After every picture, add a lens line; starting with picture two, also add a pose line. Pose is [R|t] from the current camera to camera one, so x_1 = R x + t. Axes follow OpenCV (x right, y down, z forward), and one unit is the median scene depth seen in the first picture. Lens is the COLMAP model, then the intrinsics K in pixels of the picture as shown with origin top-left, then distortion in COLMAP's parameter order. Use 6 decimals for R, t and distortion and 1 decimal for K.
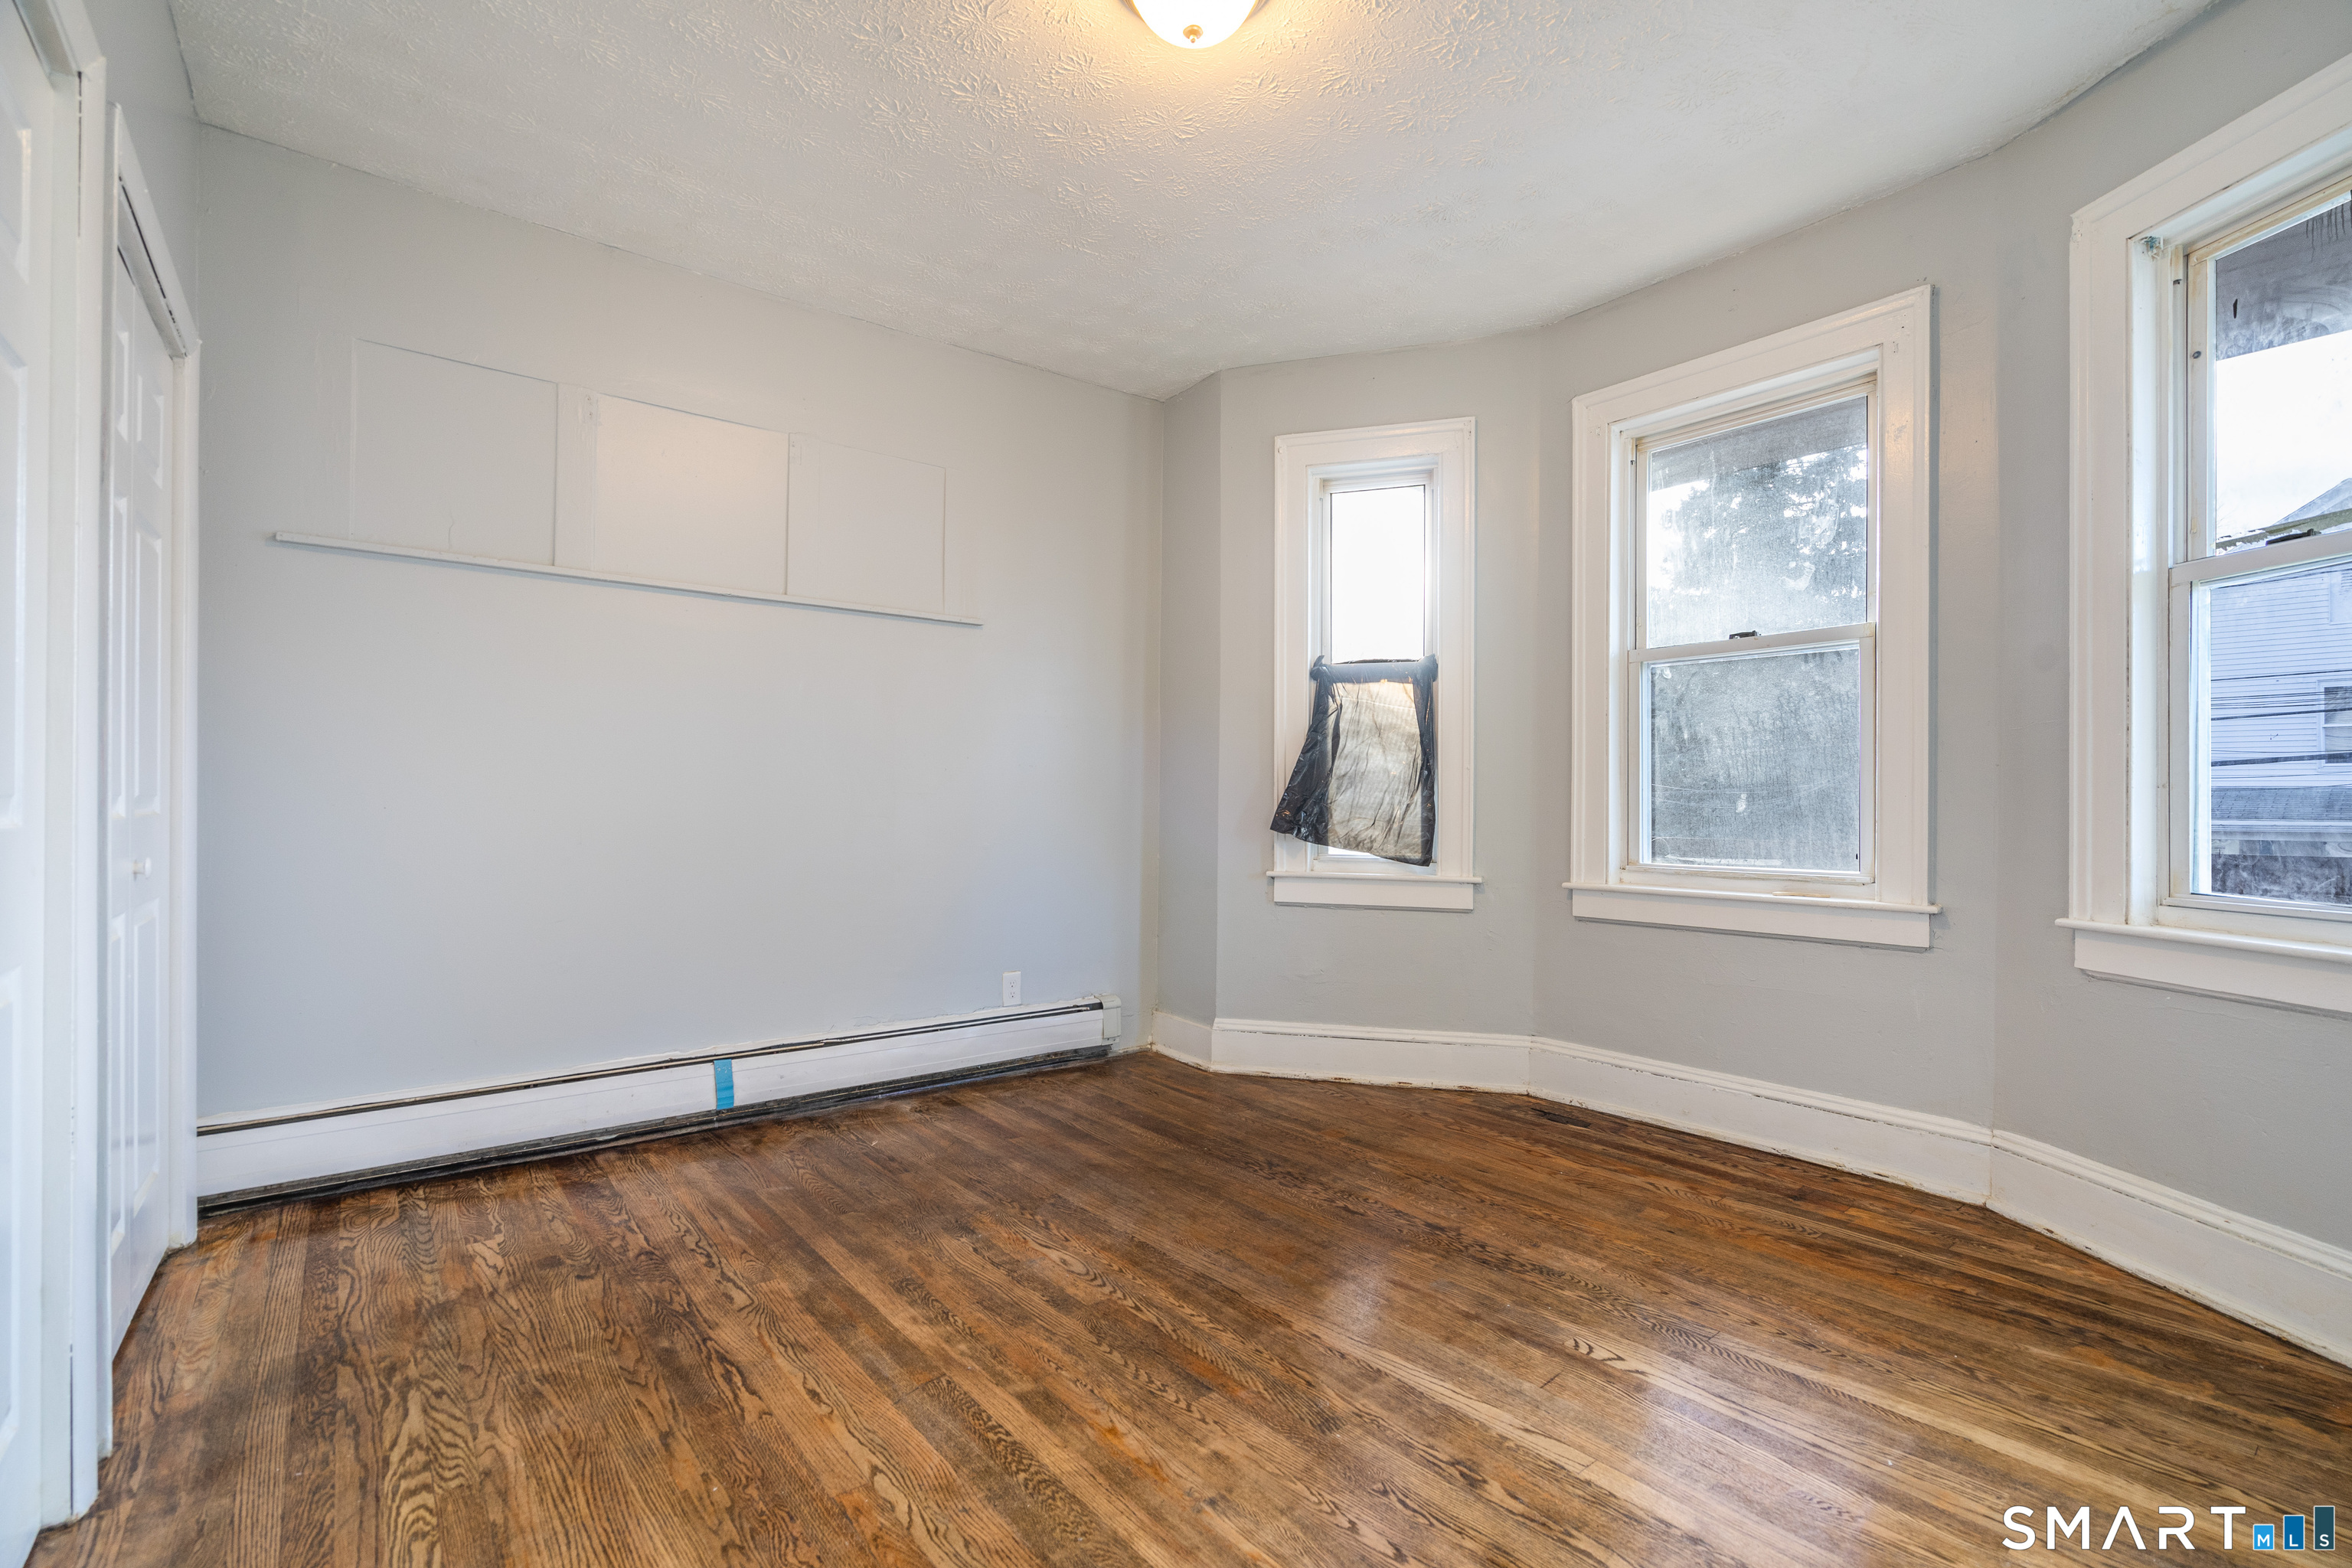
lens RADIAL K [[1052.6, 0, 1173.7], [0, 1052.6, 800.6], [0, 0, 1]] dist [-0.008548, 0.000795]
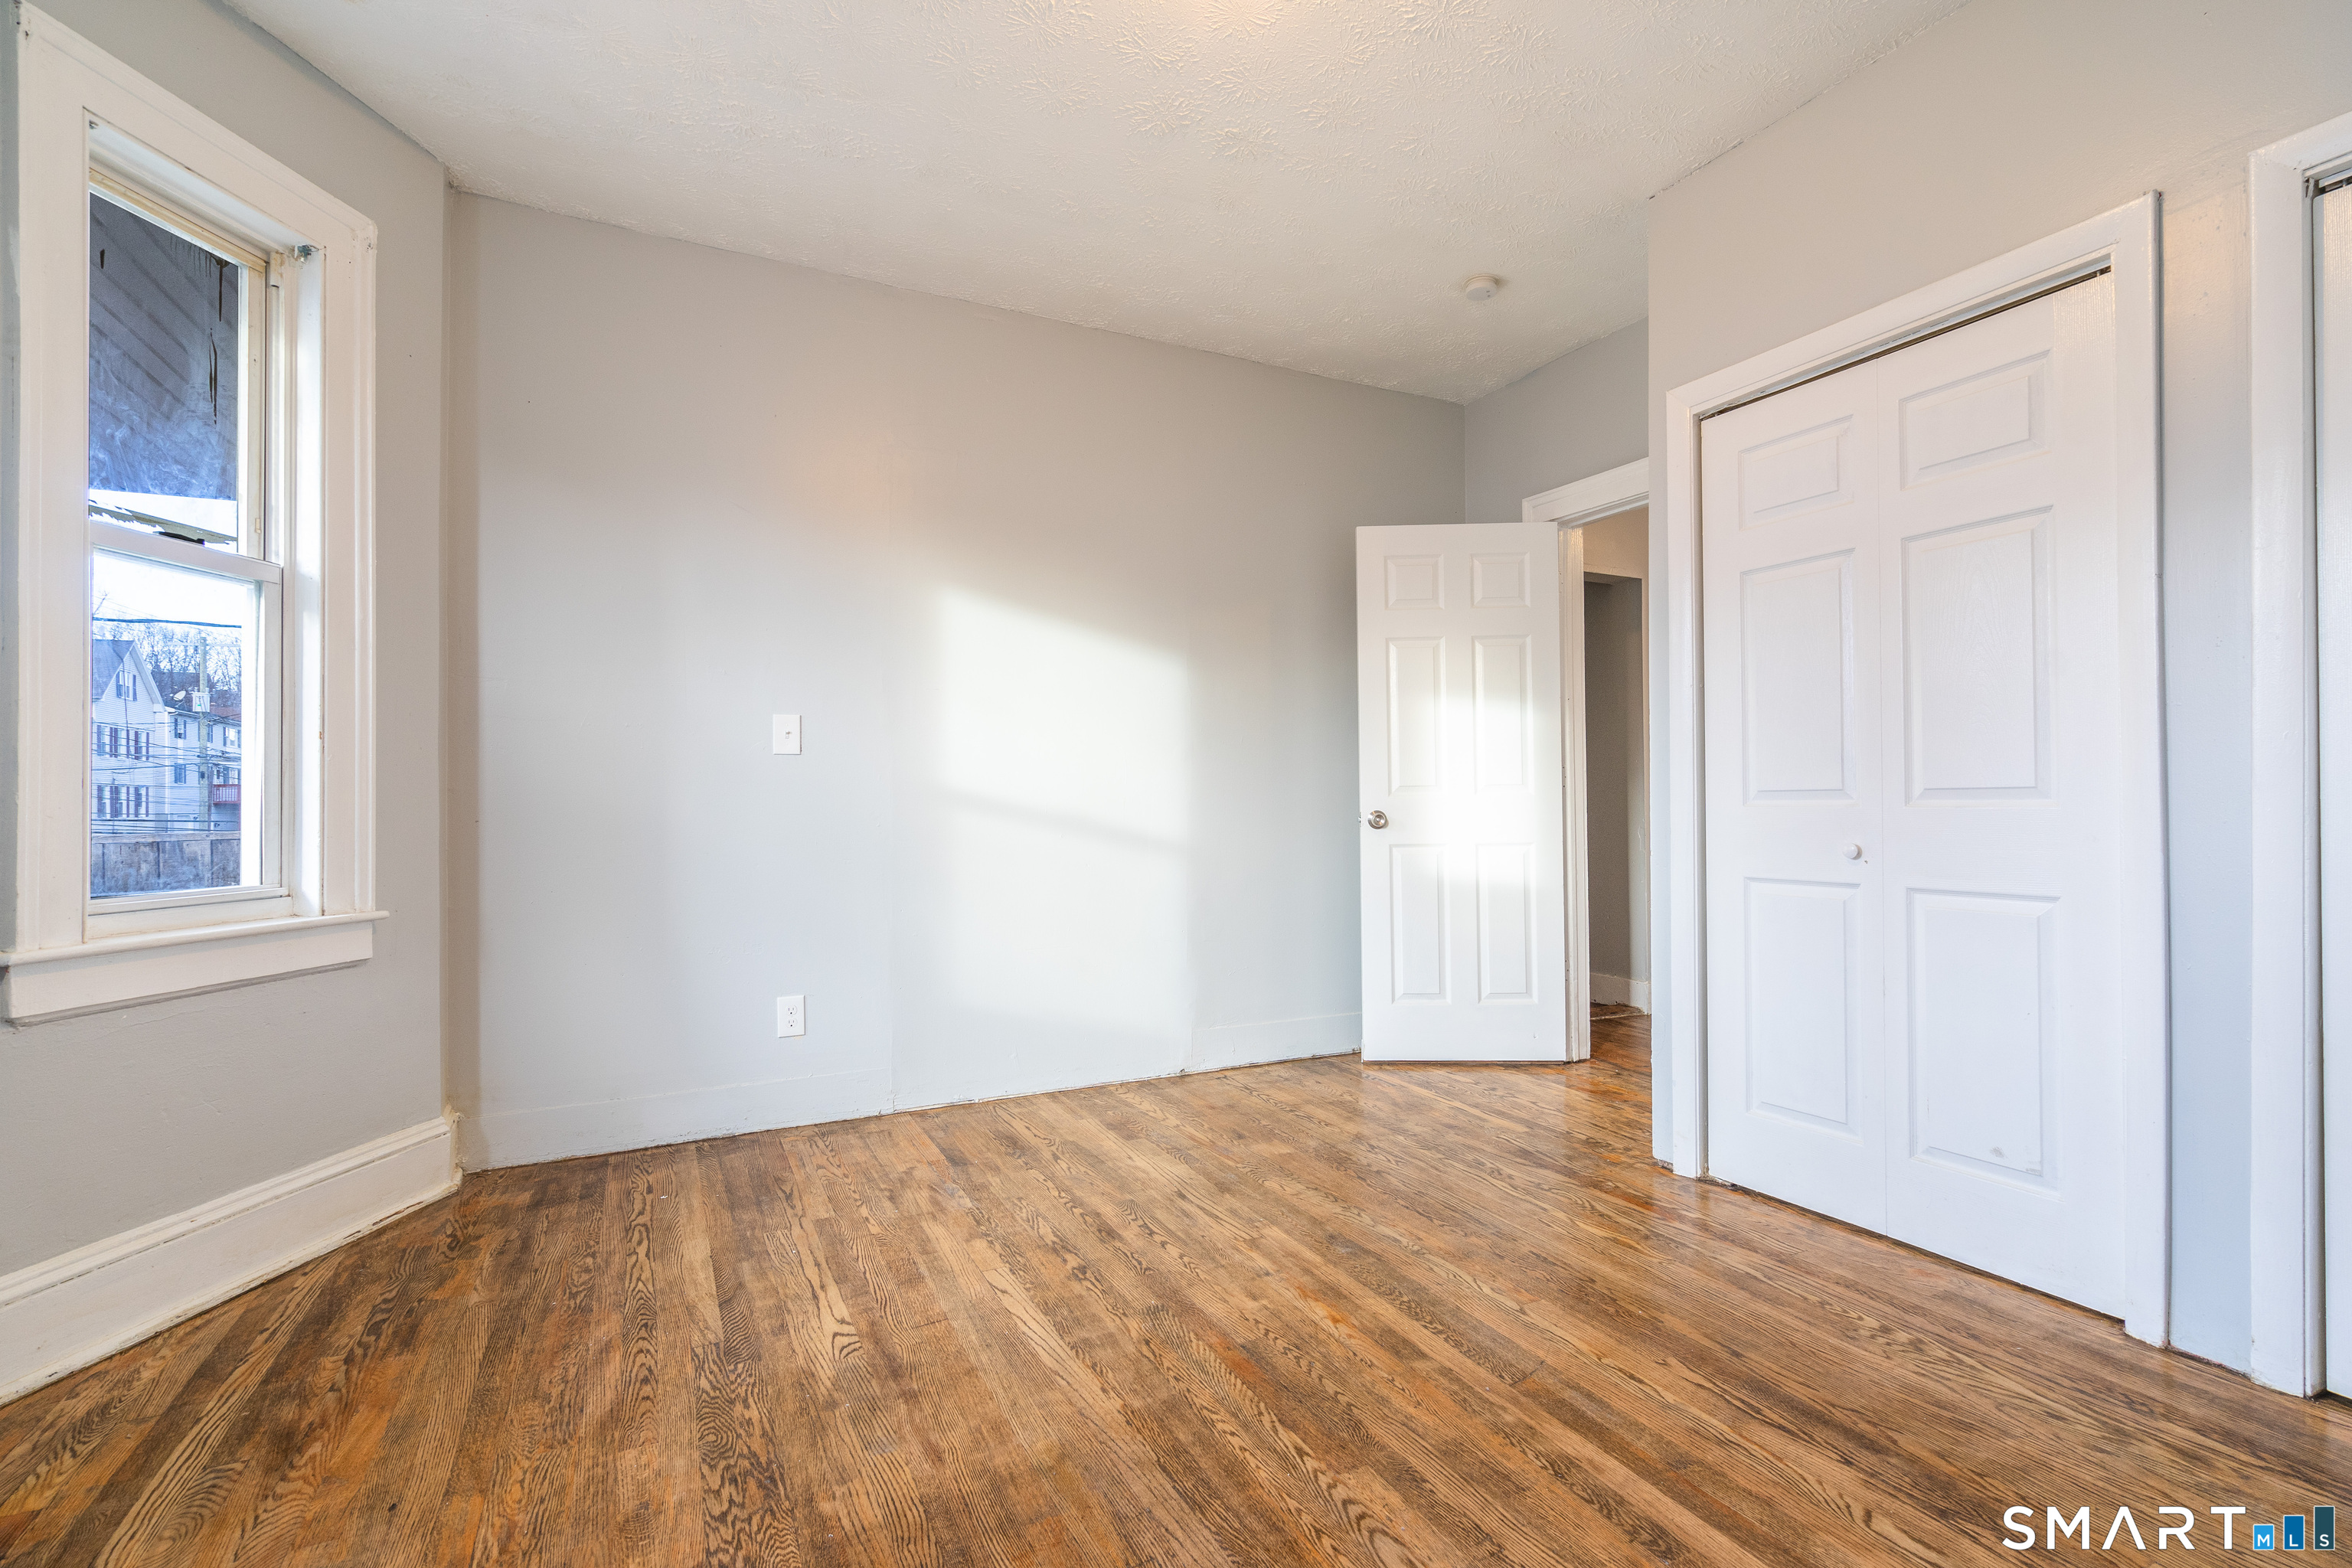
lens RADIAL K [[1052.6, 0, 1188.7], [0, 1052.6, 789.1], [0, 0, 1]] dist [-0.008548, 0.000795]
pose [[-0.978985, 0.005086, 0.203868, -0.124716], [0.002337, 0.999903, -0.013726, 0.013193], [-0.203918, -0.012961, -0.978902, 1.955665]]
